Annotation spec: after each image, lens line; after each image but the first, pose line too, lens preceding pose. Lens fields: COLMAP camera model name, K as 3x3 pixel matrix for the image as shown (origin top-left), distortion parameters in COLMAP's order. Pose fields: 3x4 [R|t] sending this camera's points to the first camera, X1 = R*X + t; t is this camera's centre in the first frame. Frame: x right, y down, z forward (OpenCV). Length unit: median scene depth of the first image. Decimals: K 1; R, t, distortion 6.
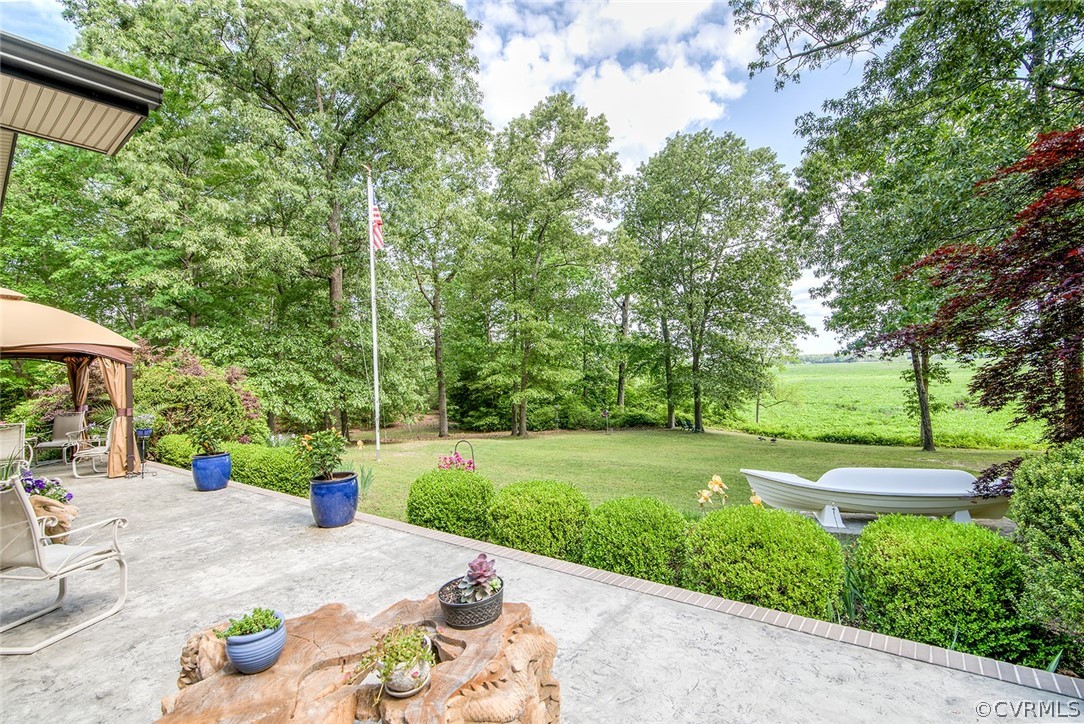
lens RADIAL K [[505.4, 0, 558.9], [0, 505.4, 367.4], [0, 0, 1]] dist [-0.009604, -0.000441]
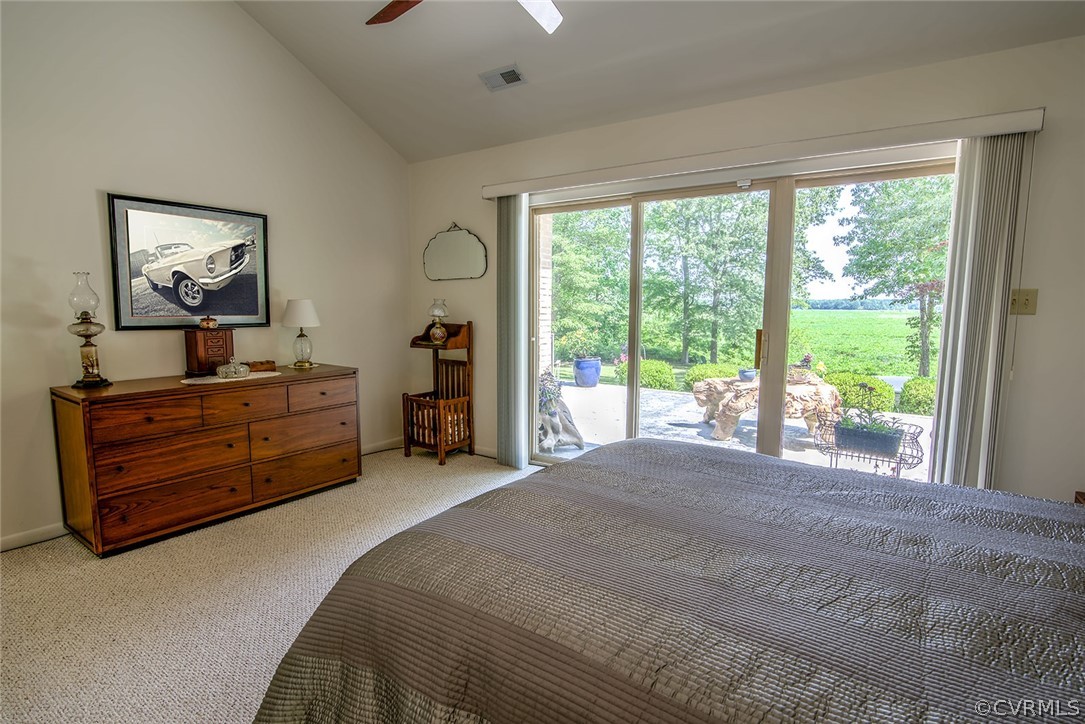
lens RADIAL K [[548.2, 0, 551.0], [0, 548.2, 363.5], [0, 0, 1]] dist [-0.023762, -0.000240]
pose [[0.998737, 0.039209, 0.031411, -0.094623], [-0.042465, 0.992936, 0.110790, 0.007274], [-0.026846, -0.111984, 0.993347, -0.119585]]
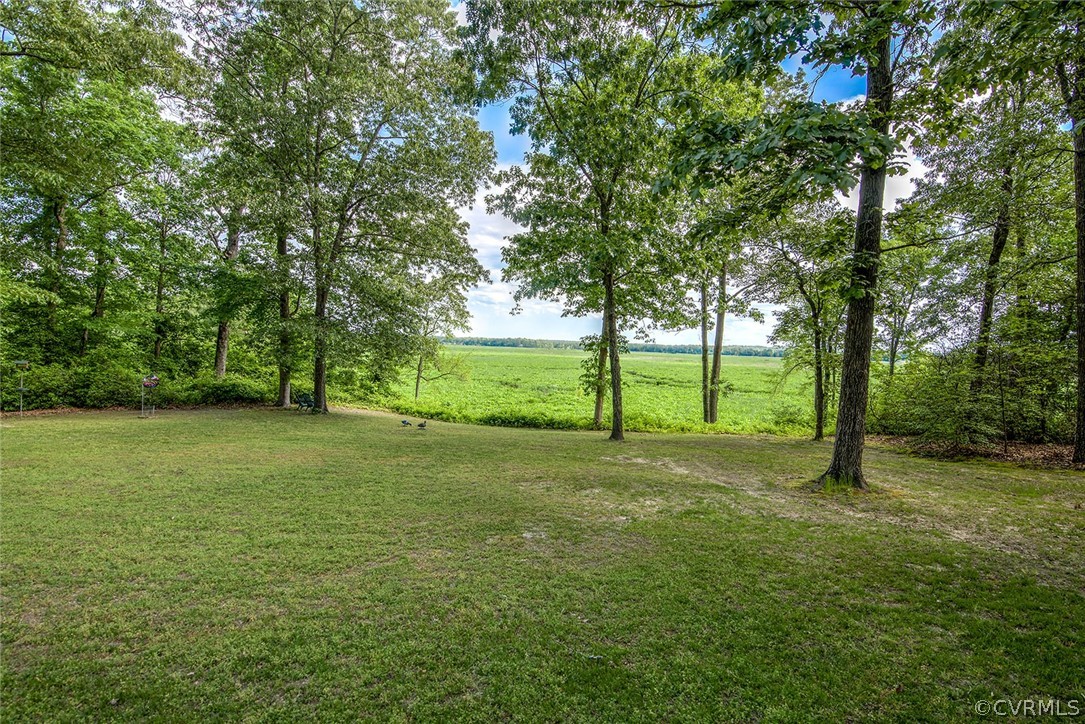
lens RADIAL K [[499.0, 0, 539.0], [0, 499.0, 348.6], [0, 0, 1]] dist [-0.000258, 0.000003]
pose [[0.834303, 0.064758, 0.547489, 0.153637], [-0.069559, 0.997506, -0.011987, 0.032899], [-0.546900, -0.028082, 0.836727, 0.299470]]
